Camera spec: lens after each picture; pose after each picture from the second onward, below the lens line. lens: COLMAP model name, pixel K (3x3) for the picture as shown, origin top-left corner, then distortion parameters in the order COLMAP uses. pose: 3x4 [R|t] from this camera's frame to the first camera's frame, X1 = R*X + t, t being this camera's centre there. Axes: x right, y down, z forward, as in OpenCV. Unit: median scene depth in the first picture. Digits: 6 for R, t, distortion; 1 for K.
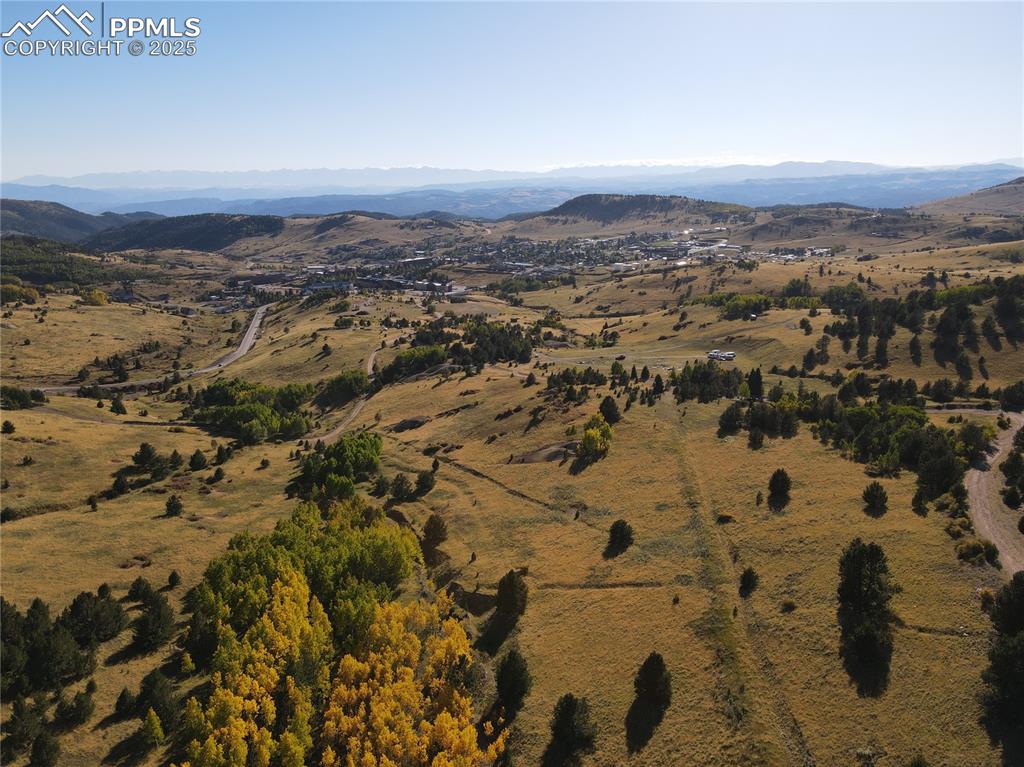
lens RADIAL K [[742.9, 0, 509.7], [0, 742.9, 379.1], [0, 0, 1]] dist [-0.009124, 0.051624]
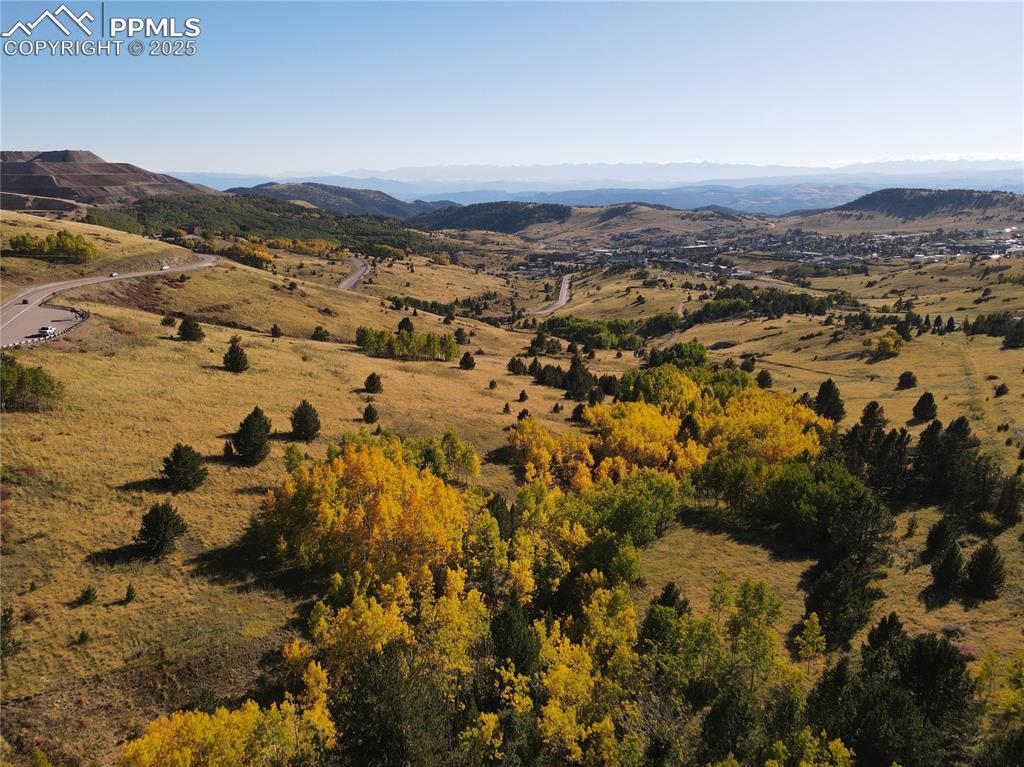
lens RADIAL K [[742.9, 0, 509.7], [0, 742.9, 379.1], [0, 0, 1]] dist [-0.009124, 0.051624]
pose [[0.937363, 0.101782, -0.333153, -0.009423], [-0.099701, 0.994743, 0.023385, 0.024704], [0.333782, 0.011295, 0.942583, -0.062495]]
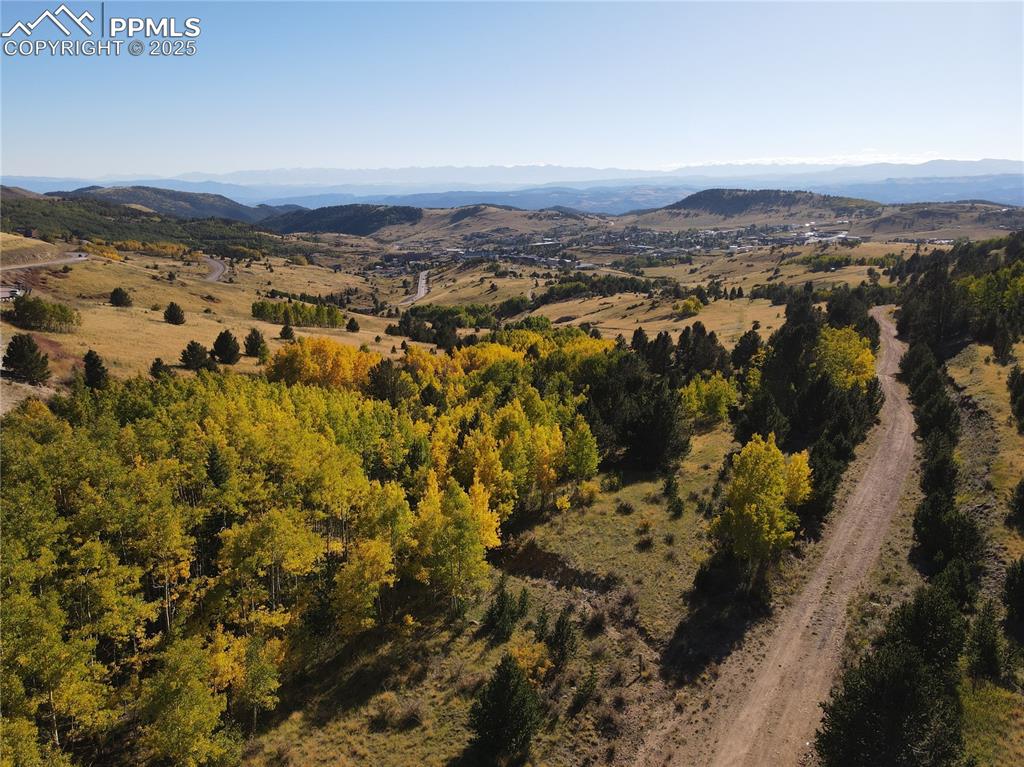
lens RADIAL K [[742.9, 0, 509.7], [0, 742.9, 379.1], [0, 0, 1]] dist [-0.009124, 0.051624]
pose [[0.987381, 0.047241, -0.151156, -0.003116], [-0.046914, 0.998883, 0.005728, 0.034732], [0.151257, 0.001435, 0.988493, -0.093065]]
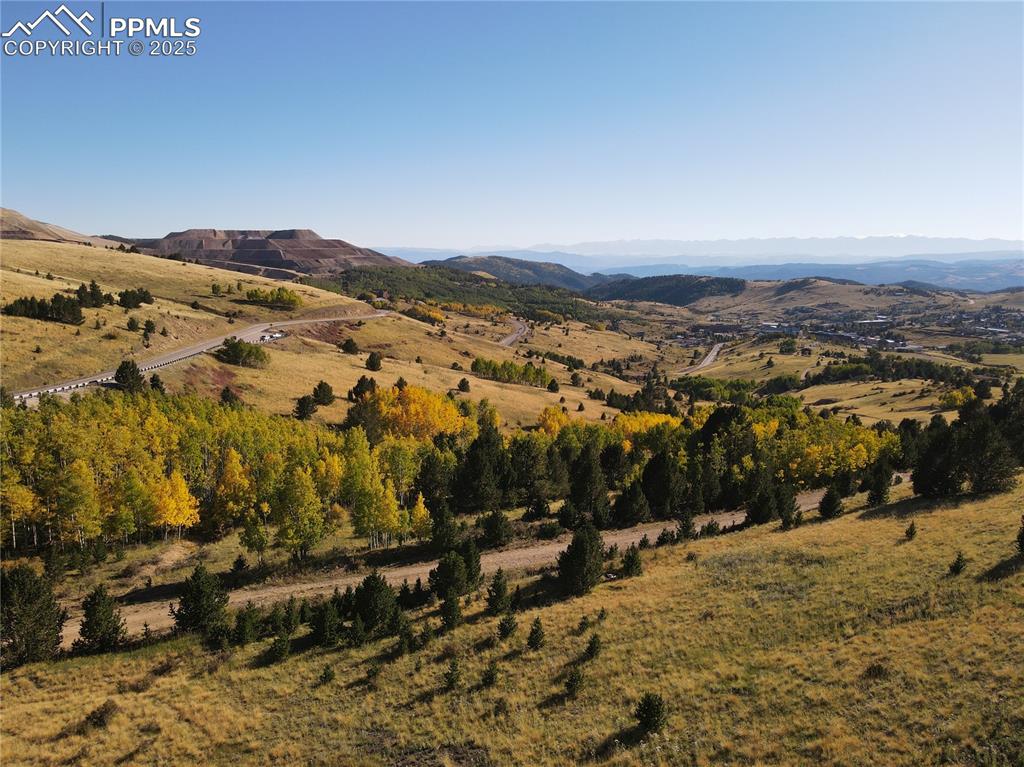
lens RADIAL K [[744.6, 0, 512.2], [0, 744.6, 367.7], [0, 0, 1]] dist [0.011861, 0.004416]
pose [[0.830155, 0.098159, -0.548824, 0.026348], [-0.154446, 0.986344, -0.057206, 0.032803], [0.535714, 0.132254, 0.833978, -0.089702]]
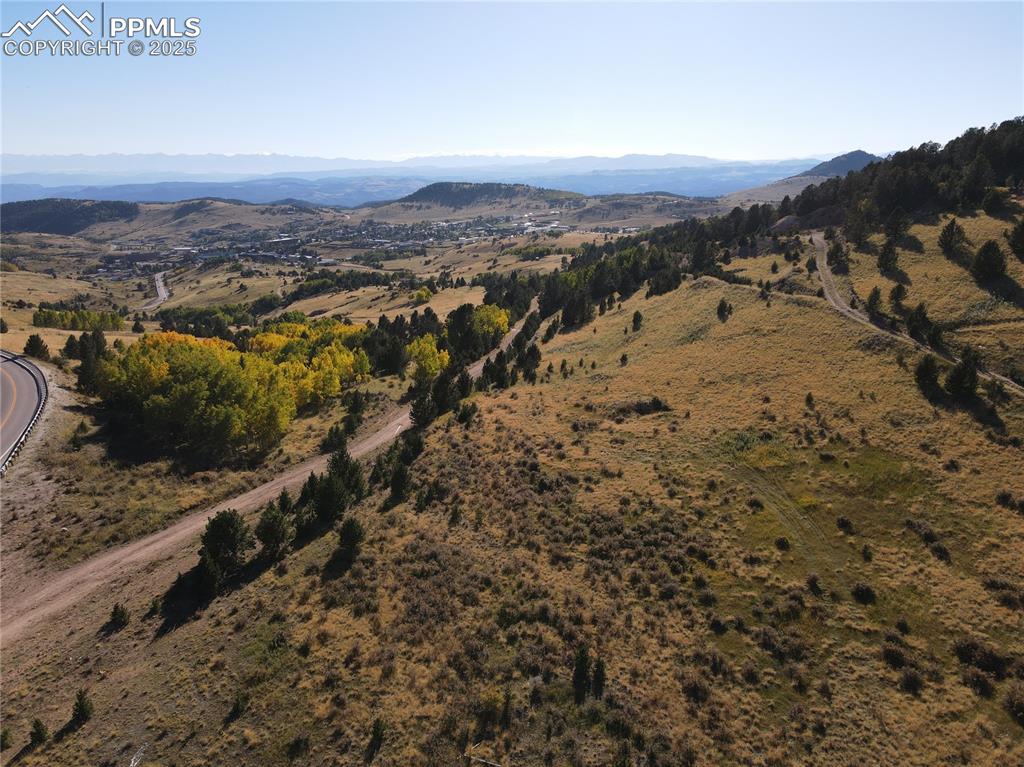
lens RADIAL K [[742.9, 0, 509.7], [0, 742.9, 379.1], [0, 0, 1]] dist [-0.009124, 0.051624]
pose [[0.982580, -0.041883, 0.181058, -0.003864], [0.039459, 0.999077, 0.016969, 0.039342], [-0.181602, -0.009529, 0.983326, -0.143118]]
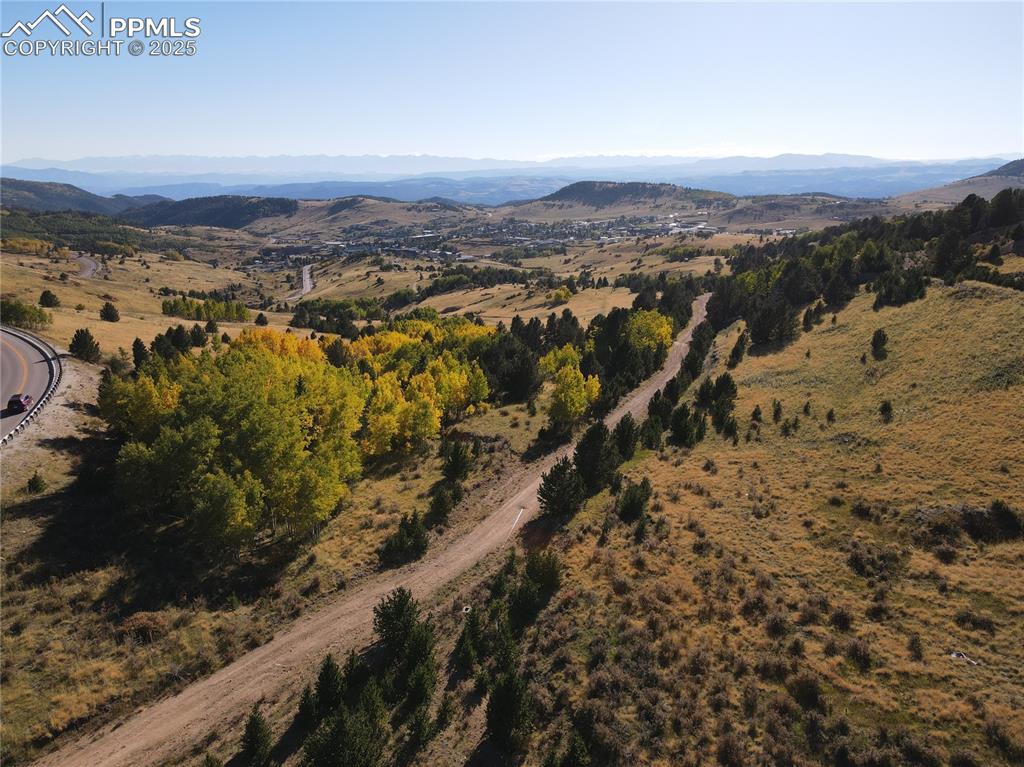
lens RADIAL K [[742.9, 0, 509.7], [0, 742.9, 379.1], [0, 0, 1]] dist [-0.009124, 0.051624]
pose [[0.999933, 0.010777, 0.004258, -0.002641], [-0.010835, 0.999846, 0.013813, 0.036841], [-0.004108, -0.013858, 0.999896, -0.118390]]
